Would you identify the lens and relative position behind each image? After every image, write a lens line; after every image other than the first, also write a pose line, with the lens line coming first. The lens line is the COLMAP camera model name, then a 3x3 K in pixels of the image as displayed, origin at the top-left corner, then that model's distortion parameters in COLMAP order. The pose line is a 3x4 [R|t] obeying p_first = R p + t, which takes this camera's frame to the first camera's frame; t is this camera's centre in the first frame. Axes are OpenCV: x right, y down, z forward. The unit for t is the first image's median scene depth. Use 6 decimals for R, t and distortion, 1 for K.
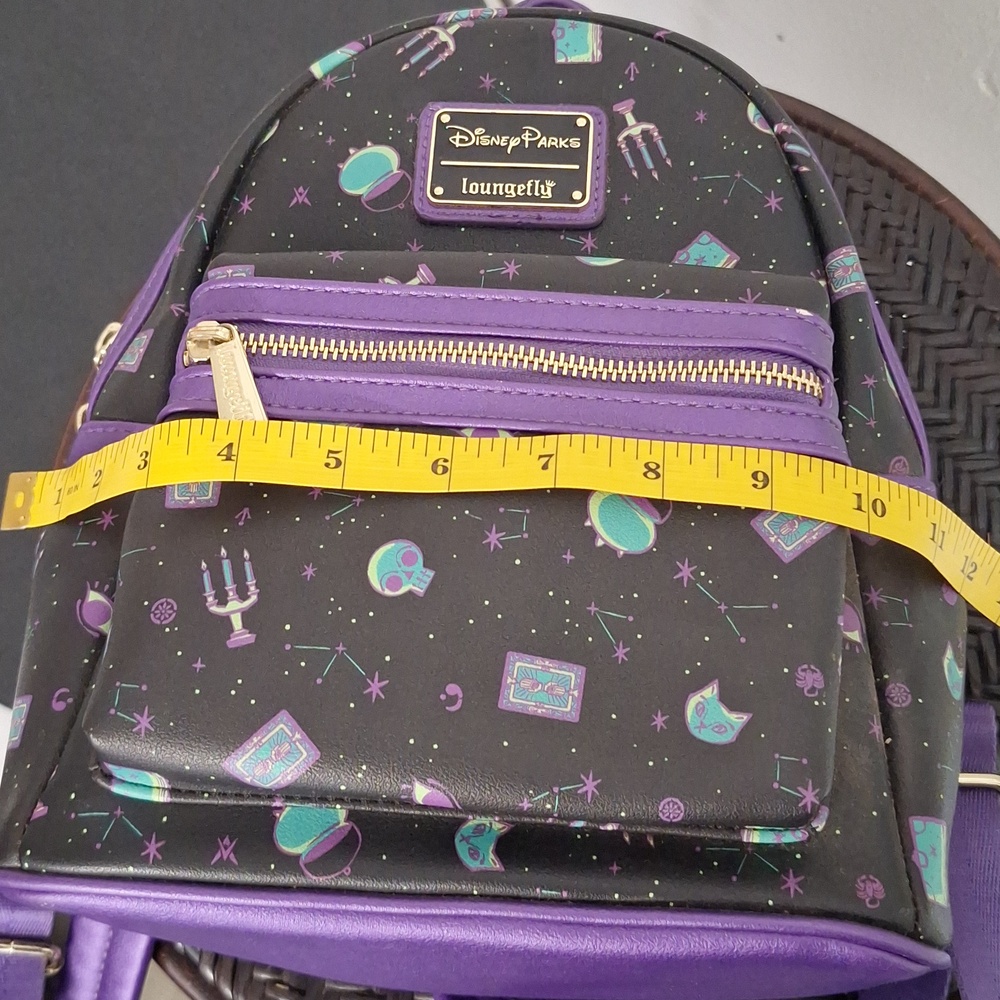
lens RADIAL K [[1510.5, 0, 498.7], [0, 1510.5, 437.3], [0, 0, 1]] dist [0.060837, -0.119731]
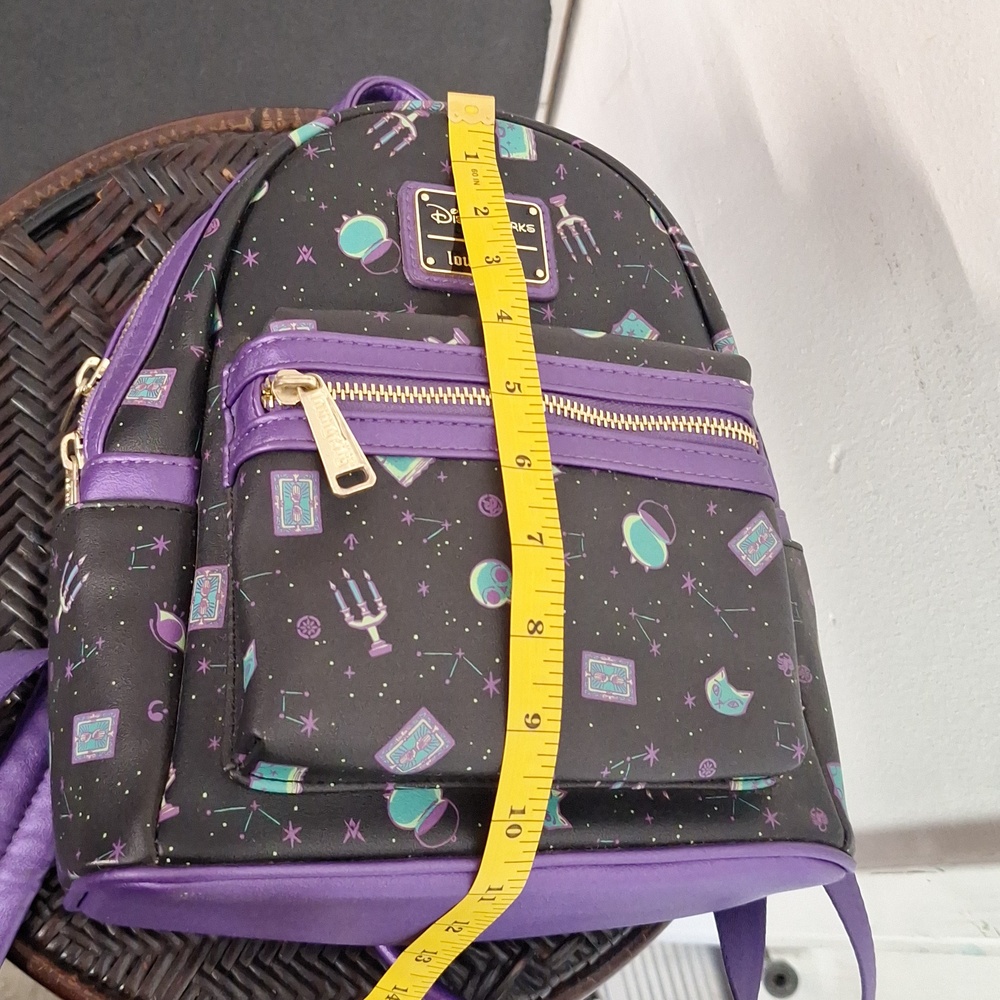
lens RADIAL K [[1510.5, 0, 498.7], [0, 1510.5, 437.3], [0, 0, 1]] dist [0.060837, -0.119731]
pose [[0.907312, 0.024082, 0.419768, -0.531008], [-0.024034, 0.999697, -0.005405, -0.023782], [-0.419771, -0.005185, 0.907615, -0.092701]]
